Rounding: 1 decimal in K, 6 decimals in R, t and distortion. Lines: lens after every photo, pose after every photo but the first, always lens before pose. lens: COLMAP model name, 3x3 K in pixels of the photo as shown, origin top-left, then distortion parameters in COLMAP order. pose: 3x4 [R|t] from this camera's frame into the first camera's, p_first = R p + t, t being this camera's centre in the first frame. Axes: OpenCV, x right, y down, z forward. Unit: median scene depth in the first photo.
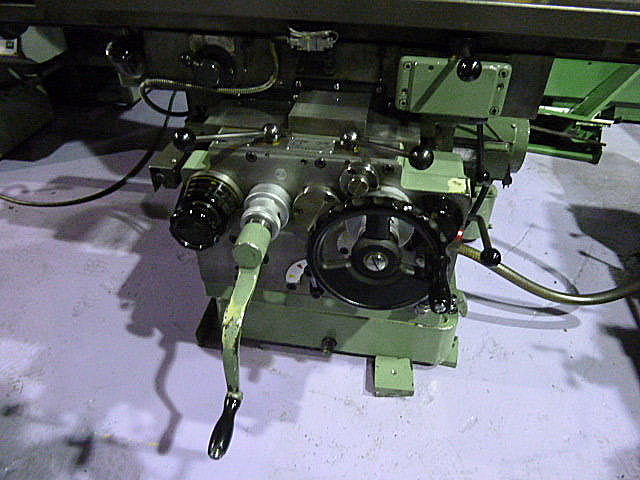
lens RADIAL K [[483.1, 0, 322.0], [0, 483.1, 241.2], [0, 0, 1]] dist [-0.030949, 0.009861]
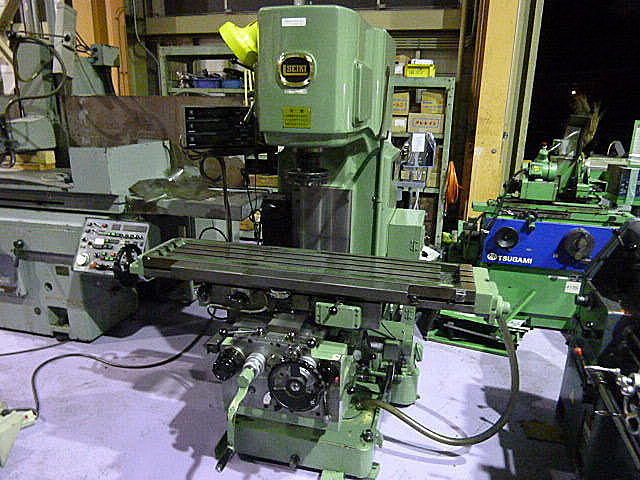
lens RADIAL K [[483.1, 0, 322.0], [0, 483.1, 241.2], [0, 0, 1]] dist [-0.030949, 0.009861]
pose [[0.996320, 0.029070, -0.080634, 0.215856], [-0.057520, 0.924214, -0.377517, 0.139546], [0.063549, 0.380766, 0.922485, -0.764307]]
